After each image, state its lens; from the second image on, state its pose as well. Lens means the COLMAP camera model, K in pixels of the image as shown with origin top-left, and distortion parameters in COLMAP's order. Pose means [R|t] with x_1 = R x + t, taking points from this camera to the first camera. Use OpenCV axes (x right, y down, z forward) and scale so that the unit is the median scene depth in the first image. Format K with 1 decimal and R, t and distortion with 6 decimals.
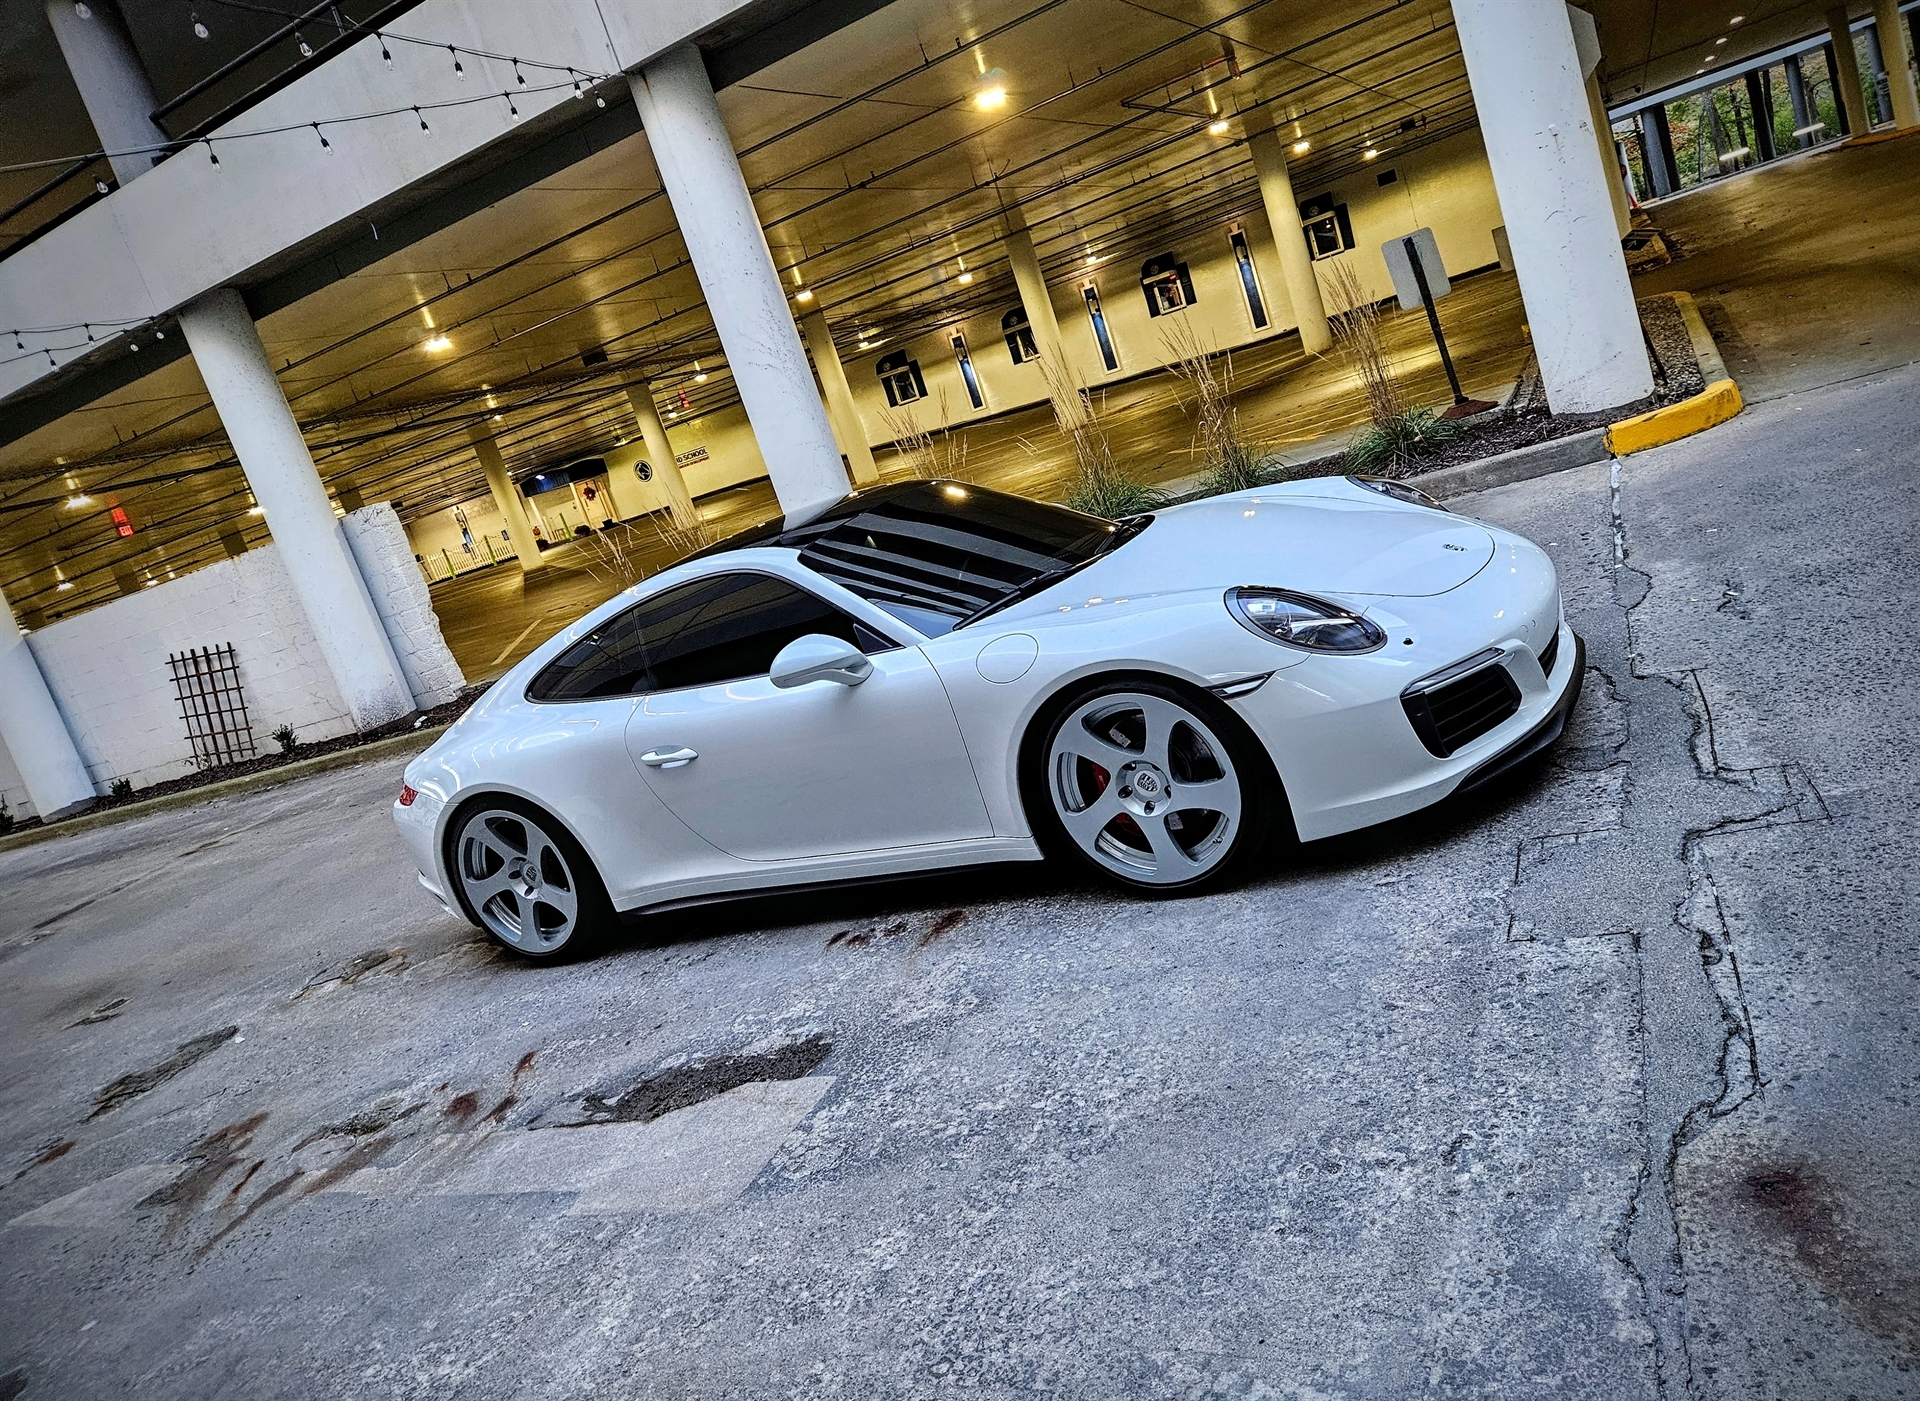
lens RADIAL K [[1338.6, 0, 1012.9], [0, 1338.6, 634.4], [0, 0, 1]] dist [0.079490, -0.073116]
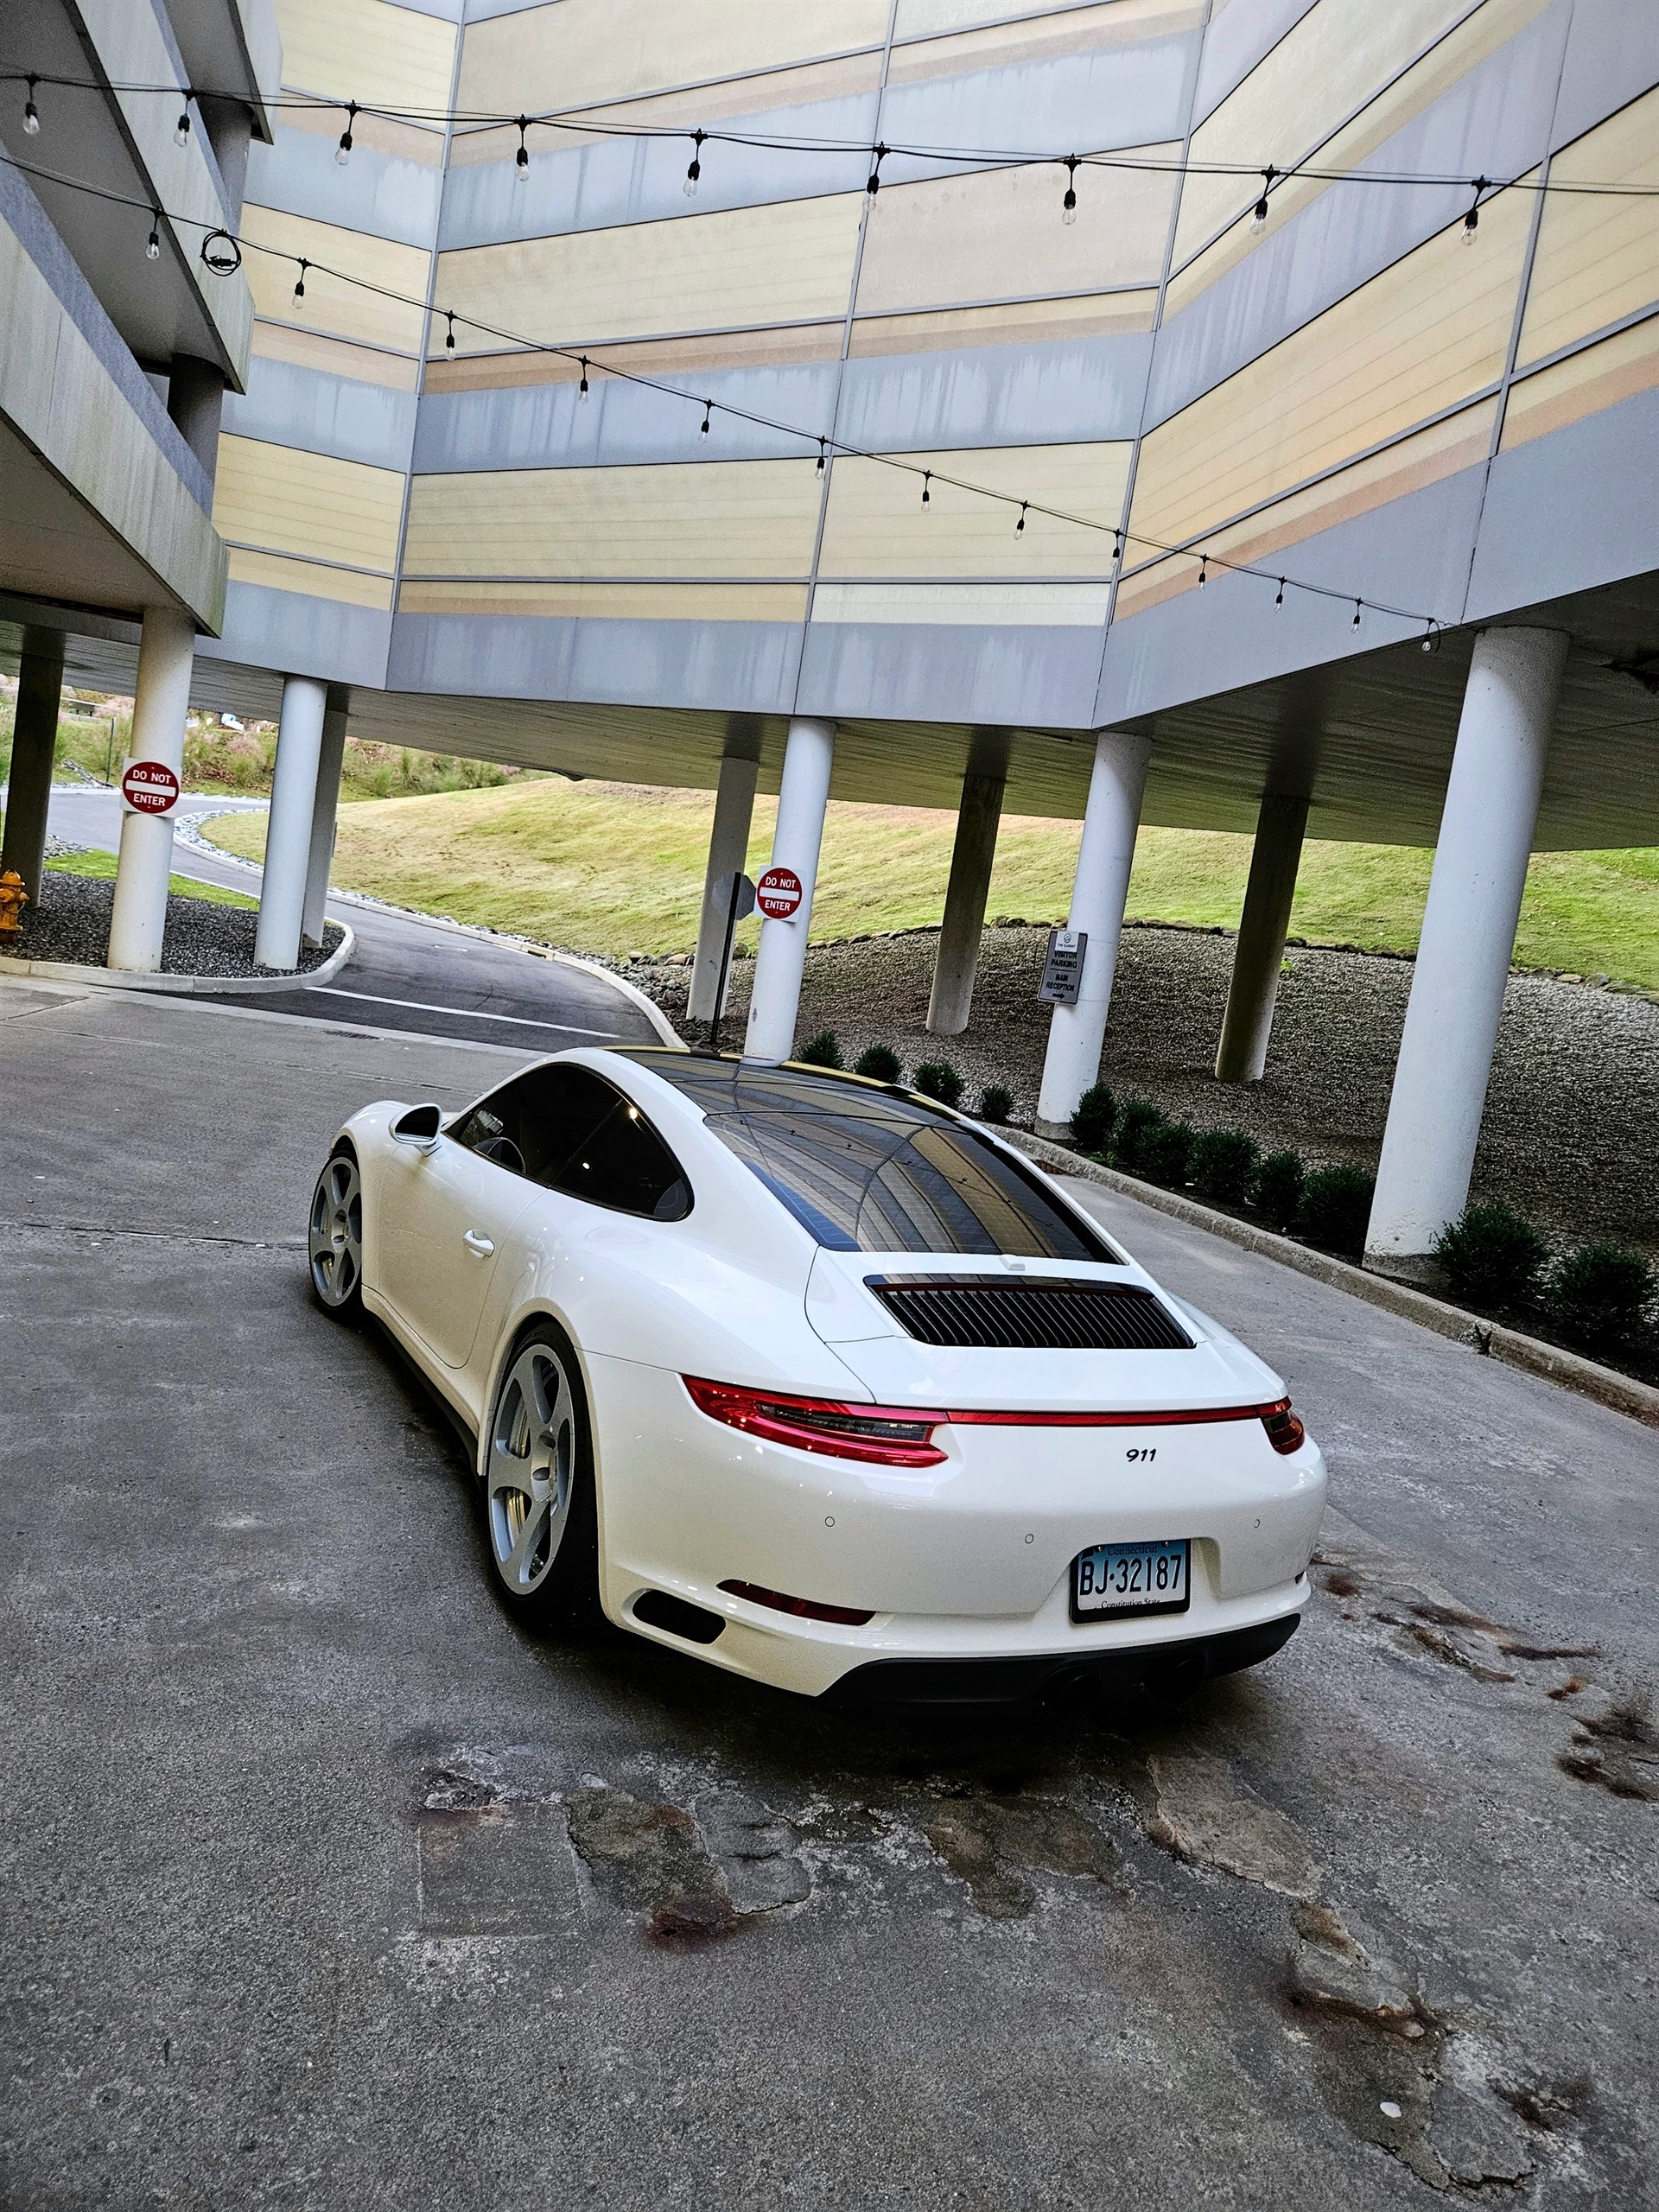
lens RADIAL K [[1472.8, 0, 851.9], [0, 1472.8, 1098.7], [0, 0, 1]] dist [0.076329, -0.067888]
pose [[-0.636550, 0.149952, 0.756517, -0.995793], [0.194045, 0.980500, -0.031075, -0.047563], [-0.746425, 0.127018, -0.653235, 1.815590]]
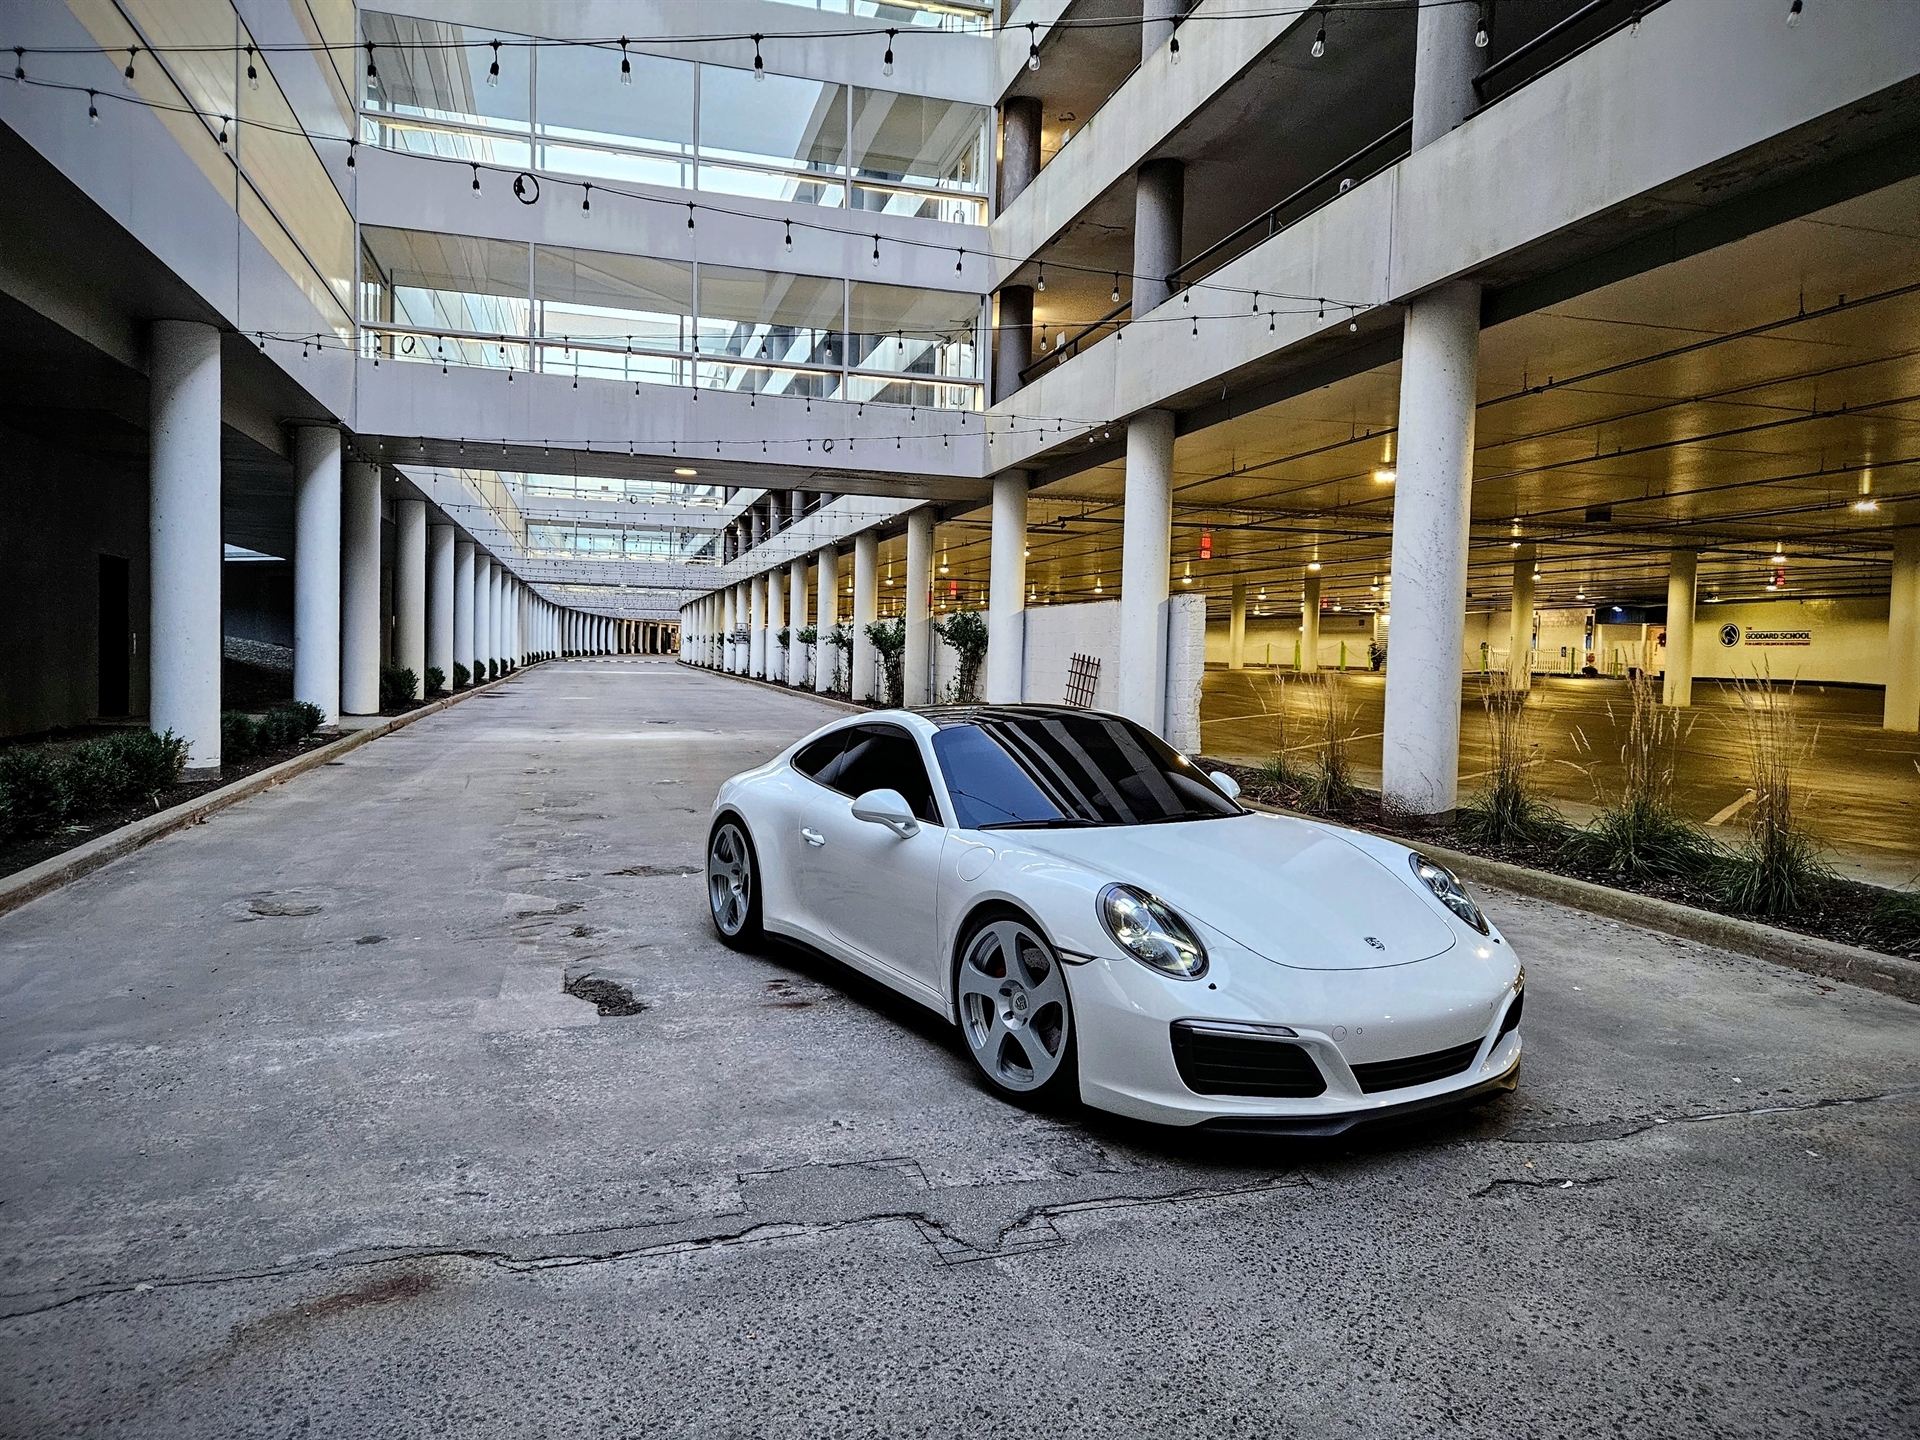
lens RADIAL K [[1286.1, 0, 959.9], [0, 1286.1, 700.6], [0, 0, 1]] dist [0.074638, -0.068042]
pose [[0.605810, 0.353681, -0.712674, 0.855898], [-0.360209, 0.920621, 0.150683, -0.323864], [0.709396, 0.165427, 0.685121, 0.144087]]
